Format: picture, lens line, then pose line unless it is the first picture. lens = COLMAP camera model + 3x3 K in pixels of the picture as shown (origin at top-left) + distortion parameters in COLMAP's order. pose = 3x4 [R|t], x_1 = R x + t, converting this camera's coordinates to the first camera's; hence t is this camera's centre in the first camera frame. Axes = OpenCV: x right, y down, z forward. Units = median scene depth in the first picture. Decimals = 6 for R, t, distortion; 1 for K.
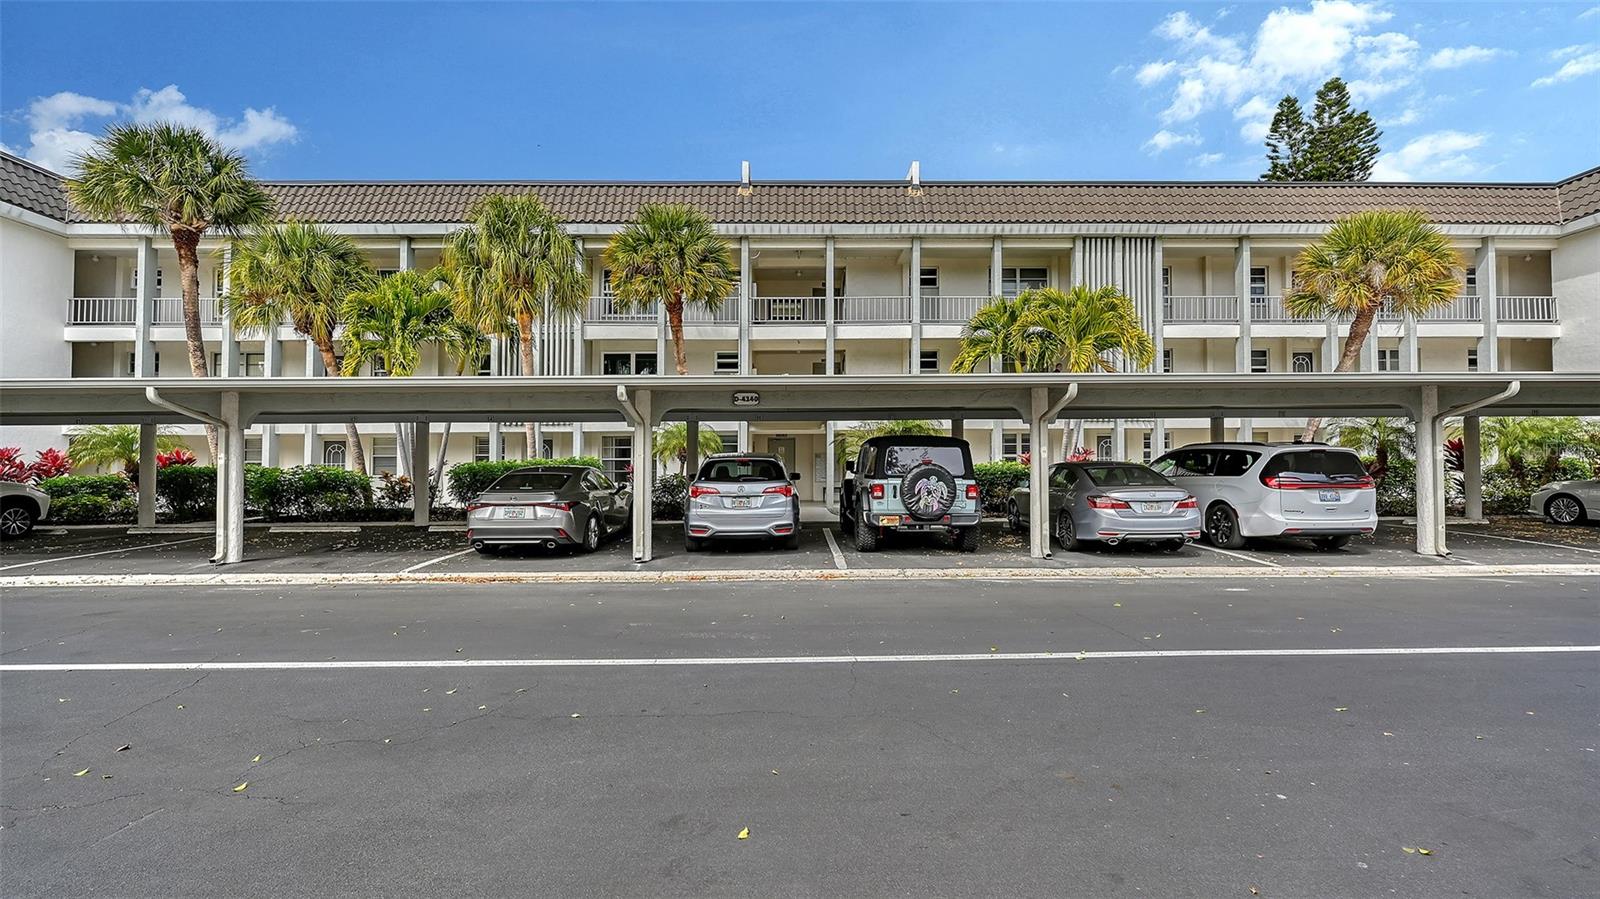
lens RADIAL K [[634.3, 0, 800.0], [0, 634.3, 449.5], [0, 0, 1]] dist [-0.001960, -0.000223]
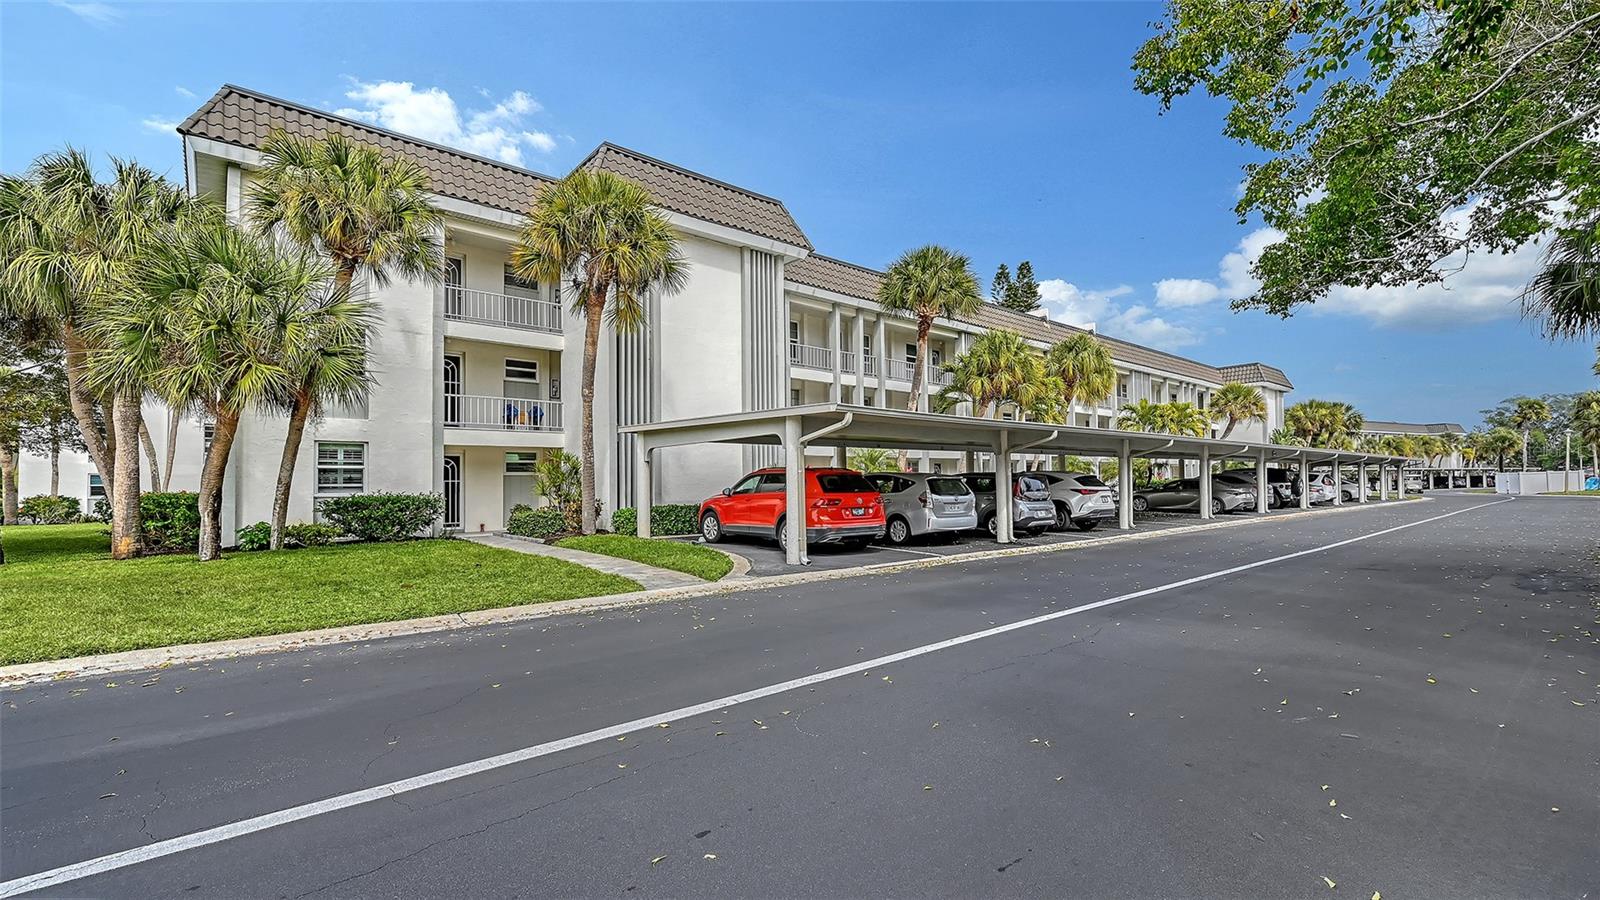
lens RADIAL K [[686.7, 0, 808.0], [0, 686.7, 453.1], [0, 0, 1]] dist [-0.000557, -0.000060]
pose [[0.765440, 0.027549, 0.642917, -0.434111], [-0.011924, 0.999519, -0.028634, 0.001362], [-0.643397, 0.014251, 0.765400, -0.002491]]
